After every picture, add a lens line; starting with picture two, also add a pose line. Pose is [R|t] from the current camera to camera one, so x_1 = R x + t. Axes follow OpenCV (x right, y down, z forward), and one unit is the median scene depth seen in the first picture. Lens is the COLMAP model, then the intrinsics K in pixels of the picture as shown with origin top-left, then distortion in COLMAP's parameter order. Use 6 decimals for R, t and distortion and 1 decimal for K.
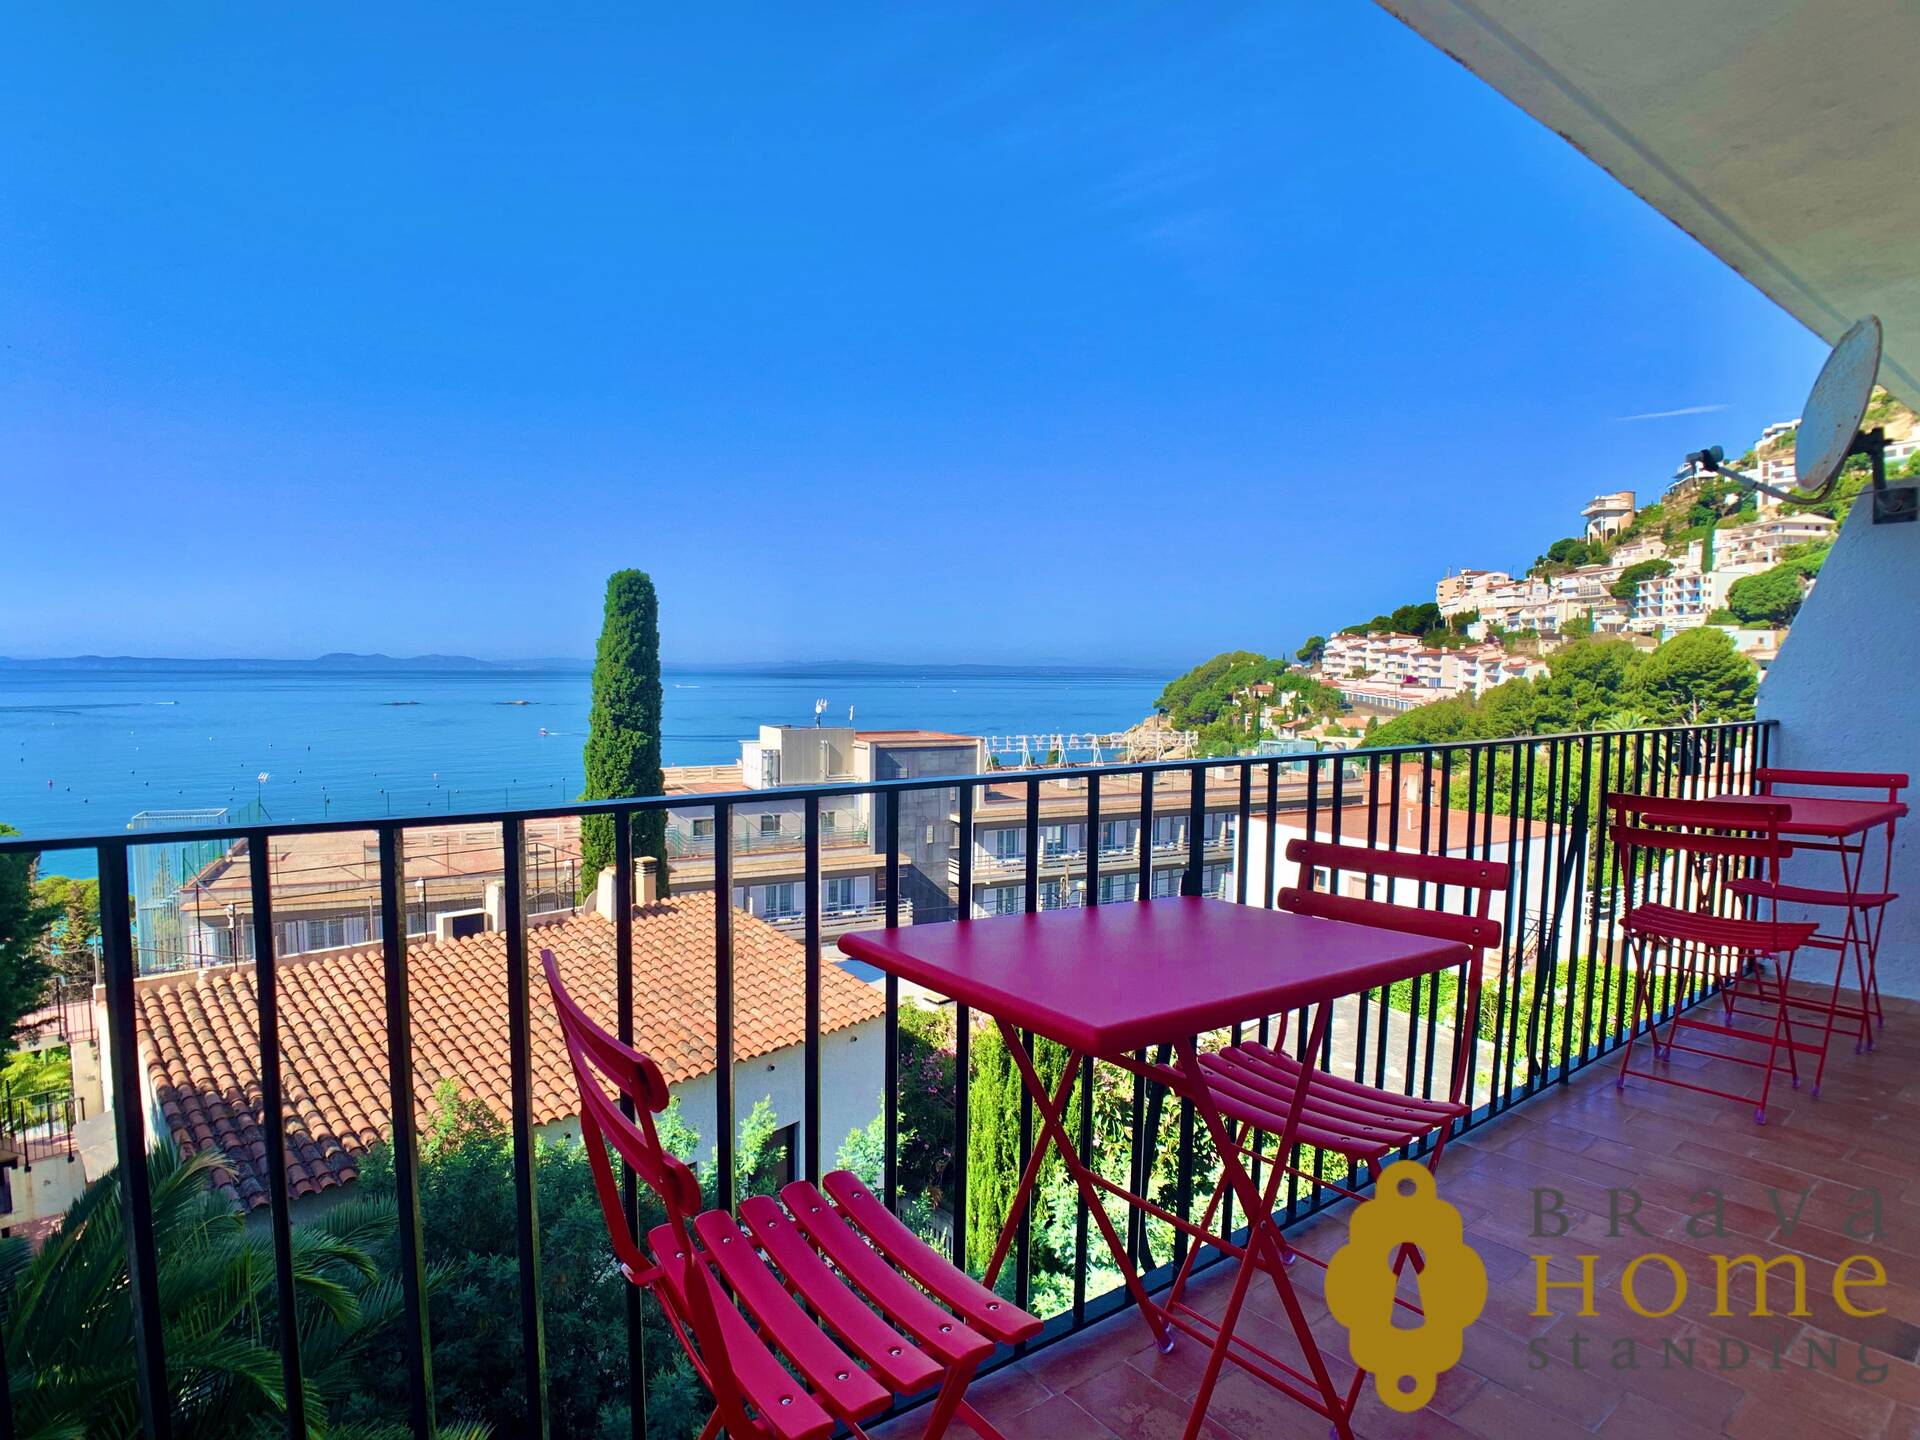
lens RADIAL K [[997.4, 0, 945.5], [0, 997.4, 712.2], [0, 0, 1]] dist [-0.091906, 0.013419]
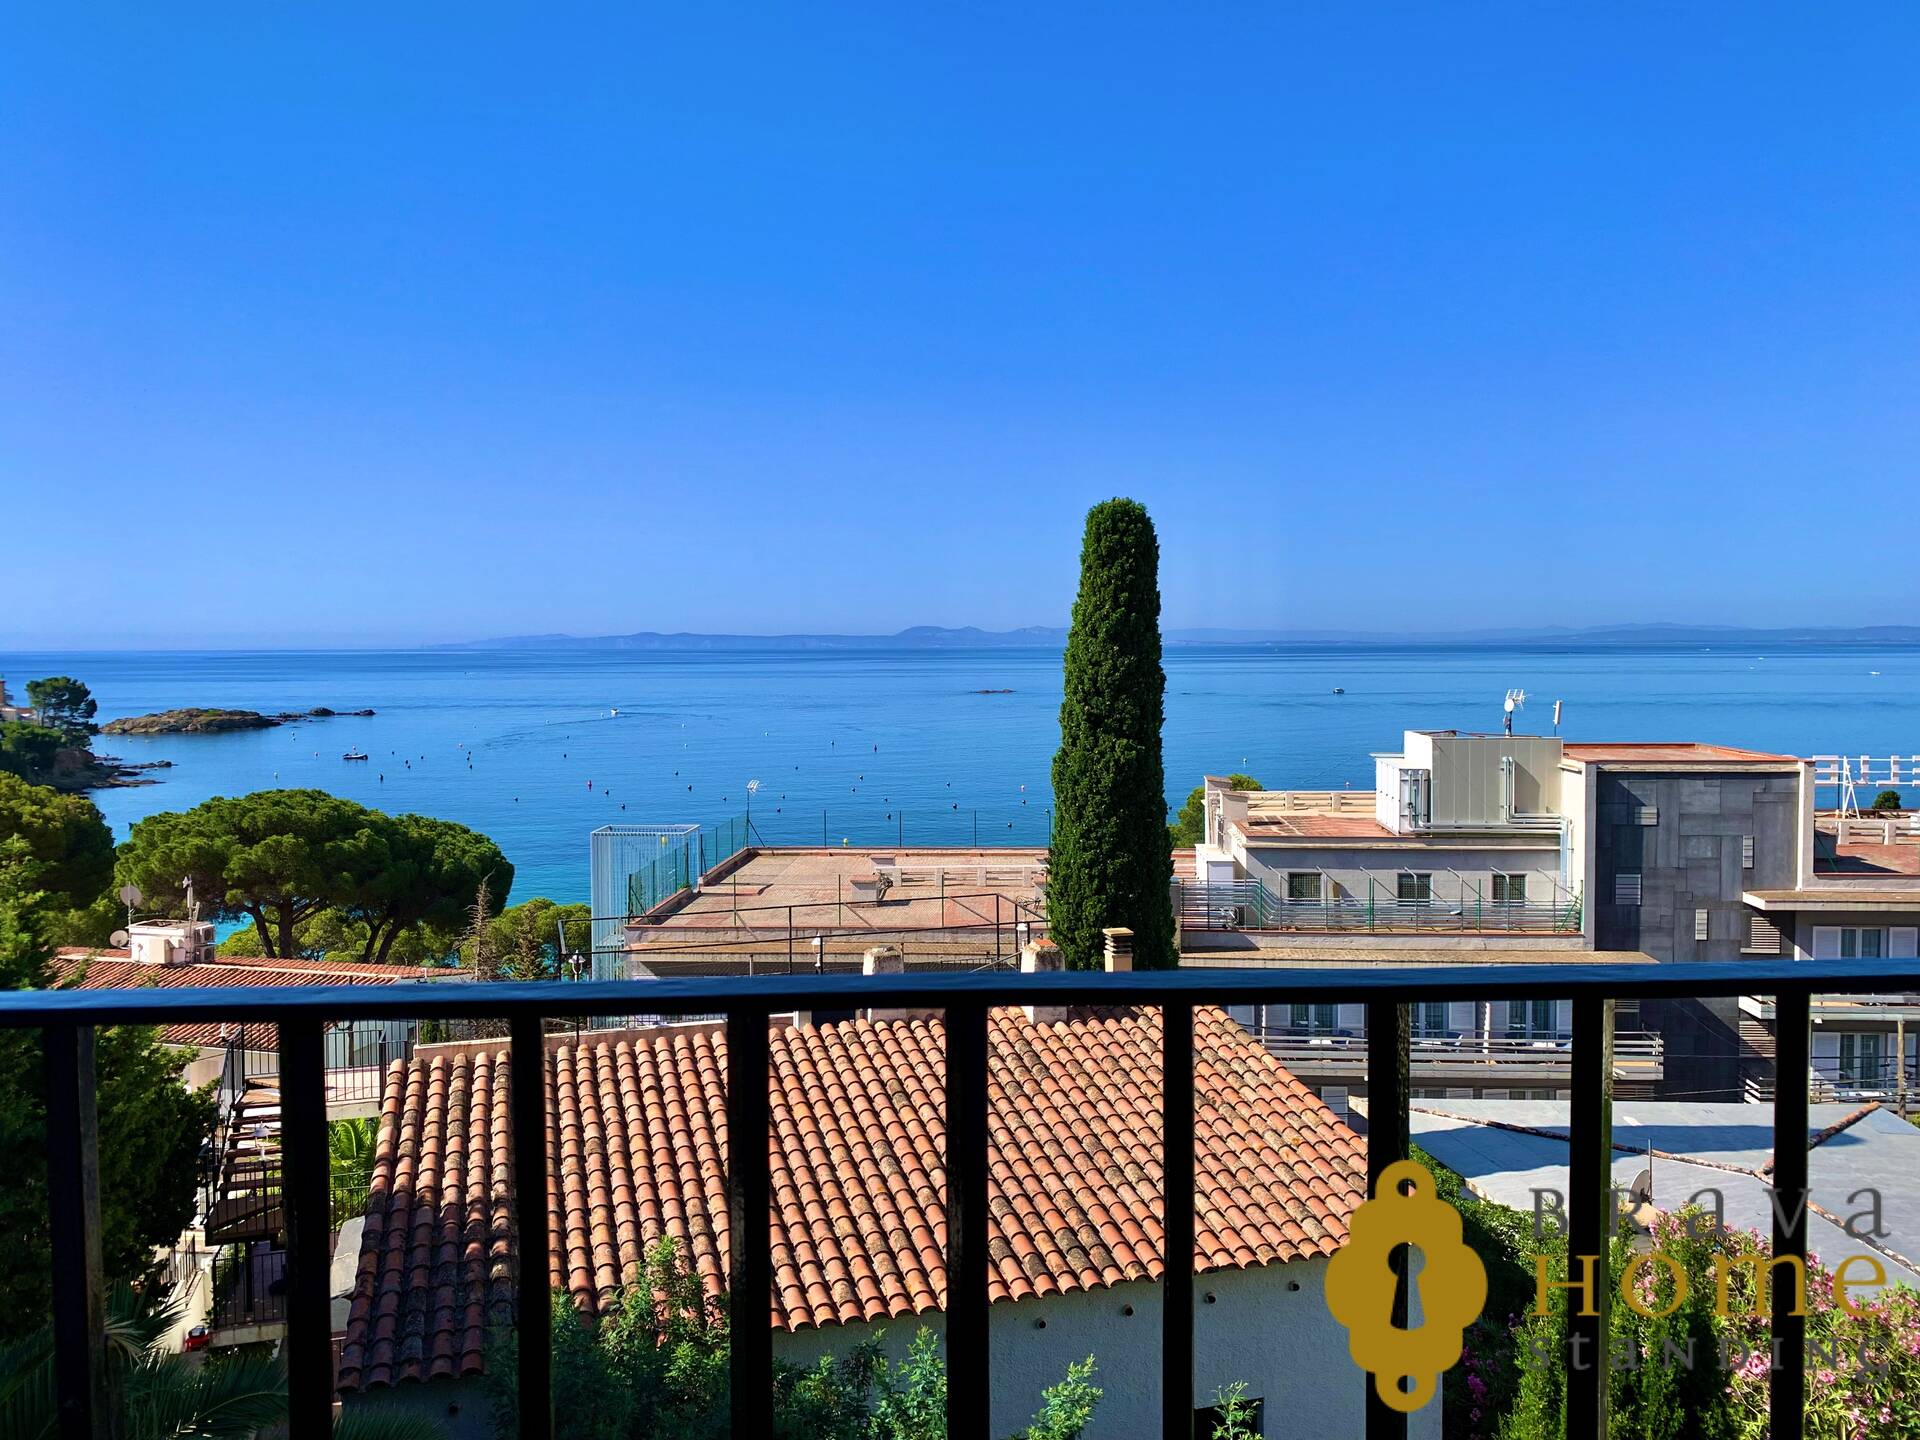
lens RADIAL K [[1464.8, 0, 978.8], [0, 1464.8, 692.7], [0, 0, 1]] dist [0.049434, -0.073657]
pose [[0.864576, 0.003403, -0.502490, 0.104309], [-0.007962, 0.999944, -0.006927, -0.004241], [0.502438, 0.009990, 0.864555, 0.088989]]
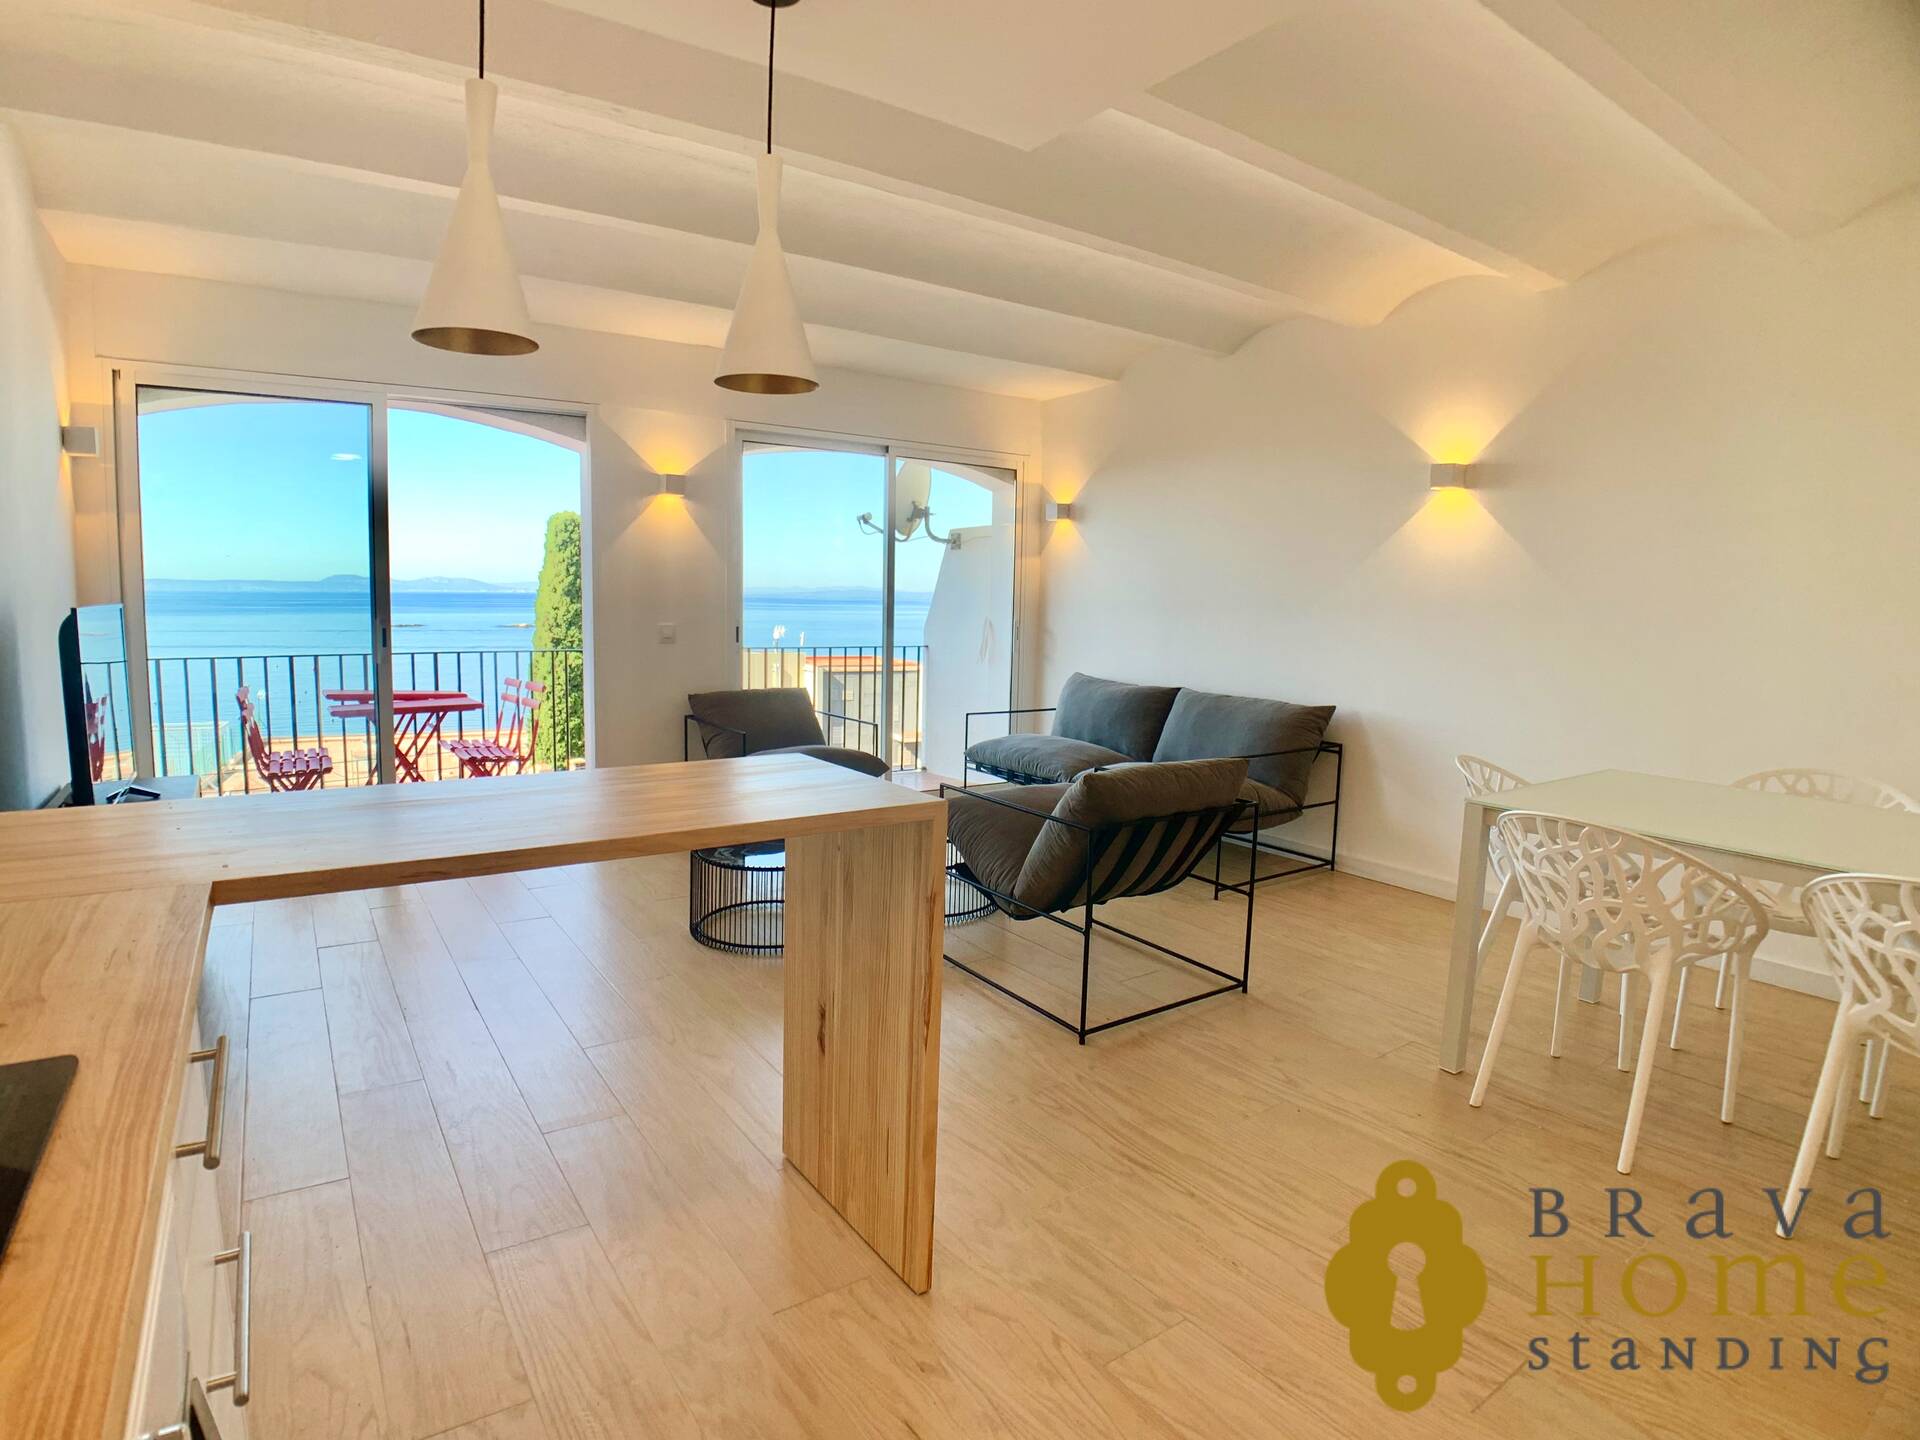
lens RADIAL K [[997.4, 0, 951.4], [0, 997.4, 711.7], [0, 0, 1]] dist [-0.091906, 0.013419]
pose [[0.999930, 0.011683, 0.001738, 0.129948], [-0.011778, 0.997292, 0.072595, -0.000445], [-0.000885, -0.072610, 0.997360, -0.154430]]
